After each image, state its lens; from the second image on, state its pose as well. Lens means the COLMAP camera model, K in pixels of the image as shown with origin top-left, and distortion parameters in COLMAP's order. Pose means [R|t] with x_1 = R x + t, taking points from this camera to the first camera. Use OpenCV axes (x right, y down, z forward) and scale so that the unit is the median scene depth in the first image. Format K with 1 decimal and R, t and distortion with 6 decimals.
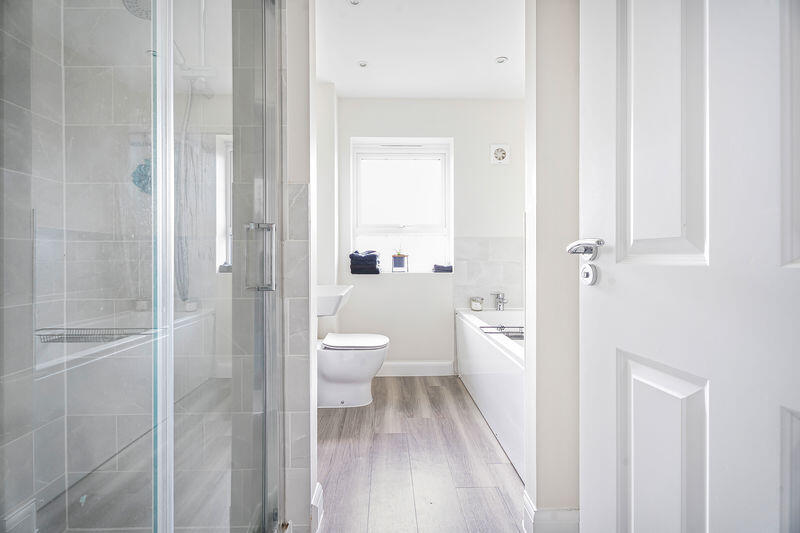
lens RADIAL K [[364.0, 0, 402.0], [0, 364.0, 262.6], [0, 0, 1]] dist [-0.001203, 0.000179]
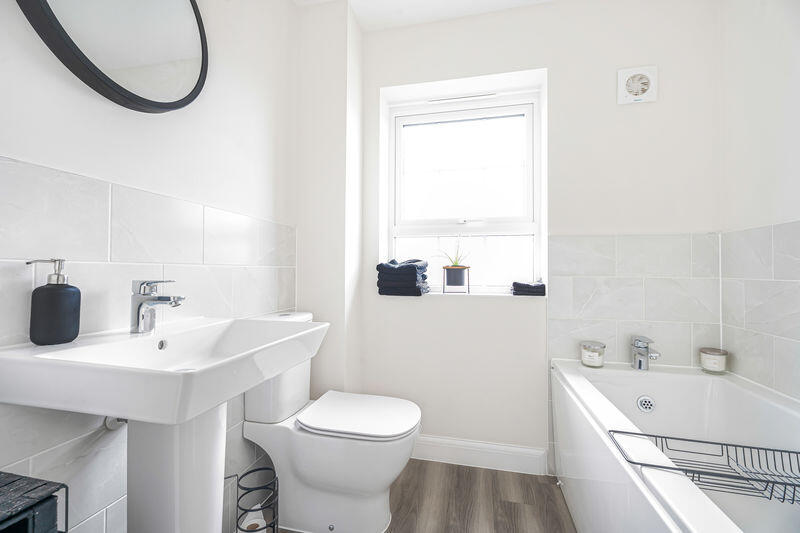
lens RADIAL K [[364.0, 0, 391.6], [0, 364.0, 265.6], [0, 0, 1]] dist [-0.001203, 0.000179]
pose [[0.964401, 0.004049, -0.264412, 0.054950], [-0.011053, 0.999626, -0.025007, -0.004813], [0.264212, 0.027039, 0.964086, 0.369839]]
